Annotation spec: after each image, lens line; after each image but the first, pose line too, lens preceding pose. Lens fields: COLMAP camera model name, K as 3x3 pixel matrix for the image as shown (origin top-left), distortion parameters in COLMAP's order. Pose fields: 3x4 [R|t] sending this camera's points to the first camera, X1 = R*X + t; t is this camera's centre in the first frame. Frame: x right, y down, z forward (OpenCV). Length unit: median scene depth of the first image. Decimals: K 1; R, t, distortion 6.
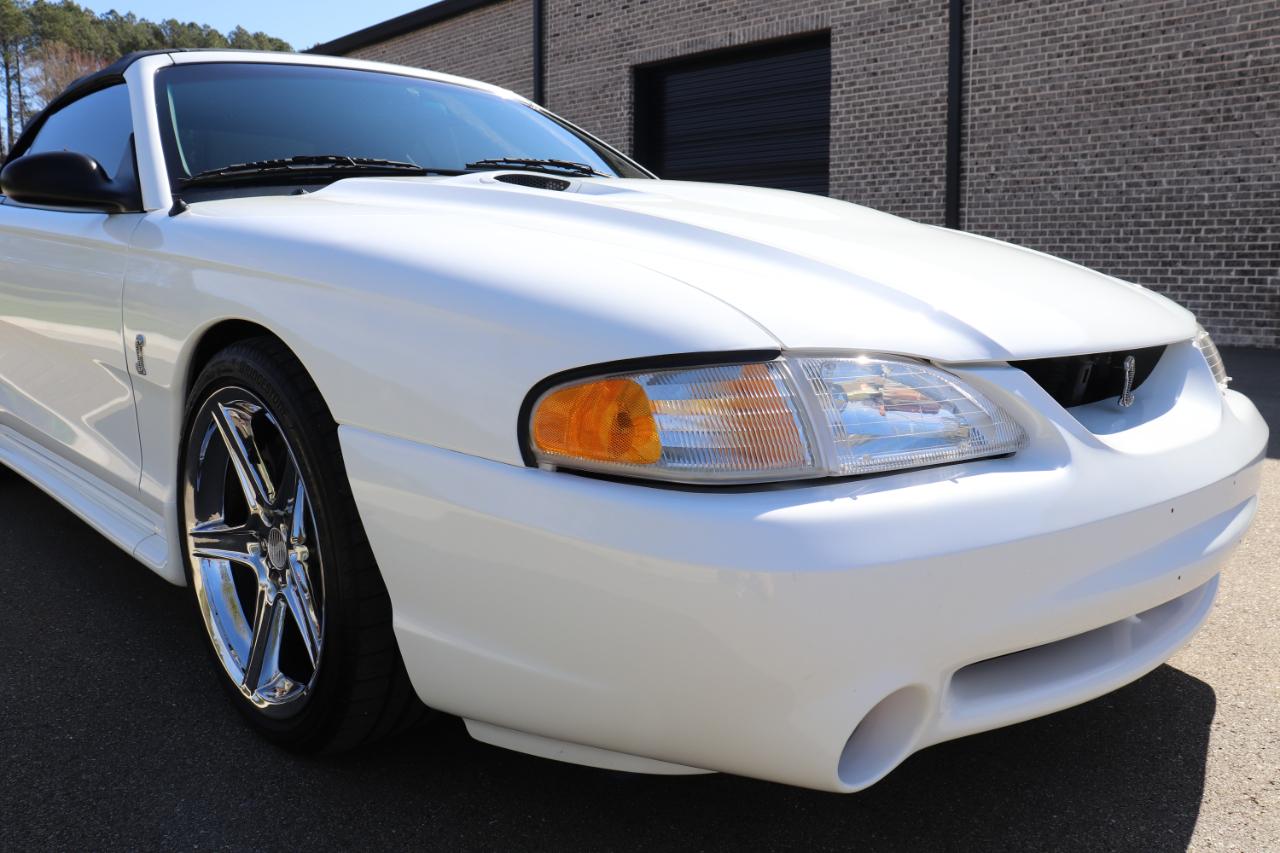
lens RADIAL K [[1049.7, 0, 647.1], [0, 1049.7, 418.9], [0, 0, 1]] dist [-0.175991, 0.158022]
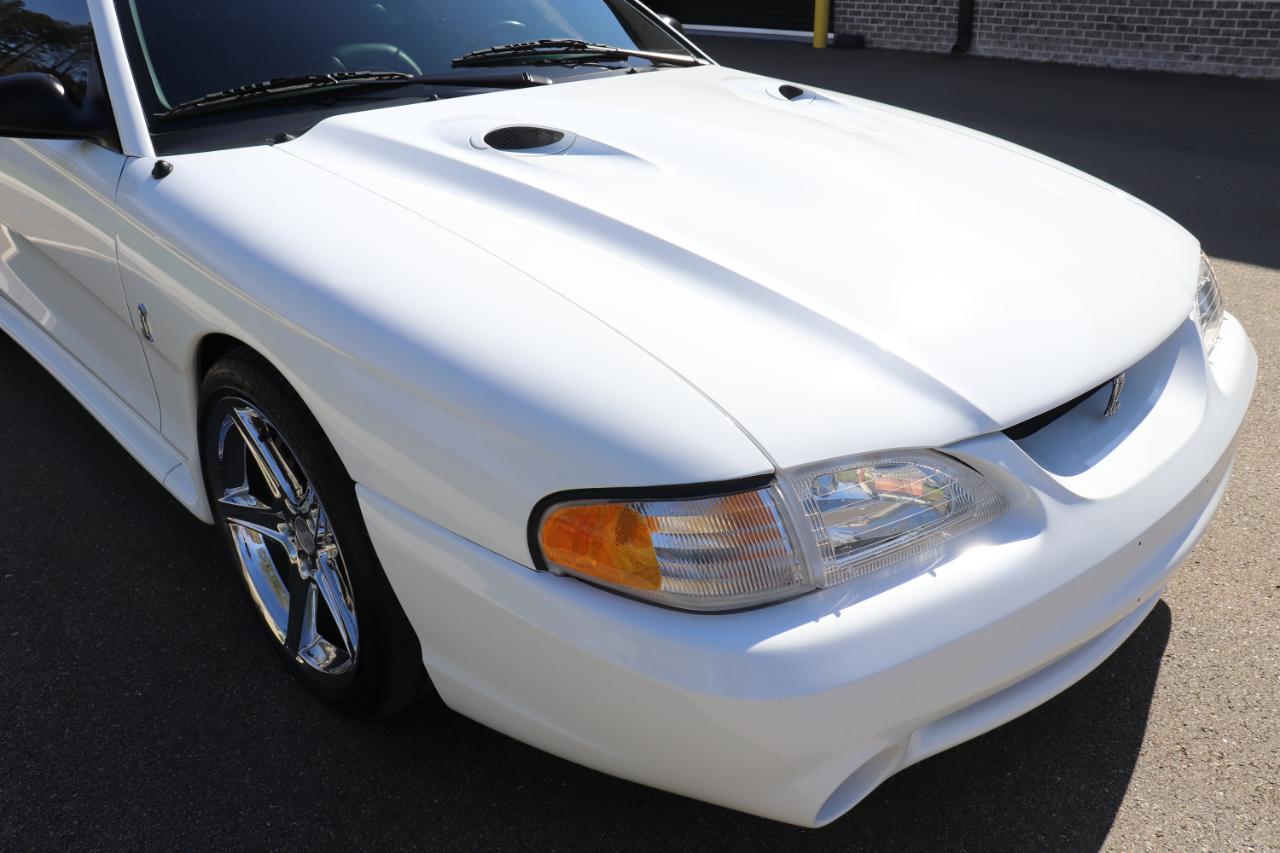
lens RADIAL K [[1049.7, 0, 647.1], [0, 1049.7, 418.9], [0, 0, 1]] dist [-0.175991, 0.158022]
pose [[0.999844, -0.016247, -0.006892, 0.006586], [0.017544, 0.957449, 0.288068, -0.312432], [0.001918, -0.288144, 0.957585, 0.008591]]
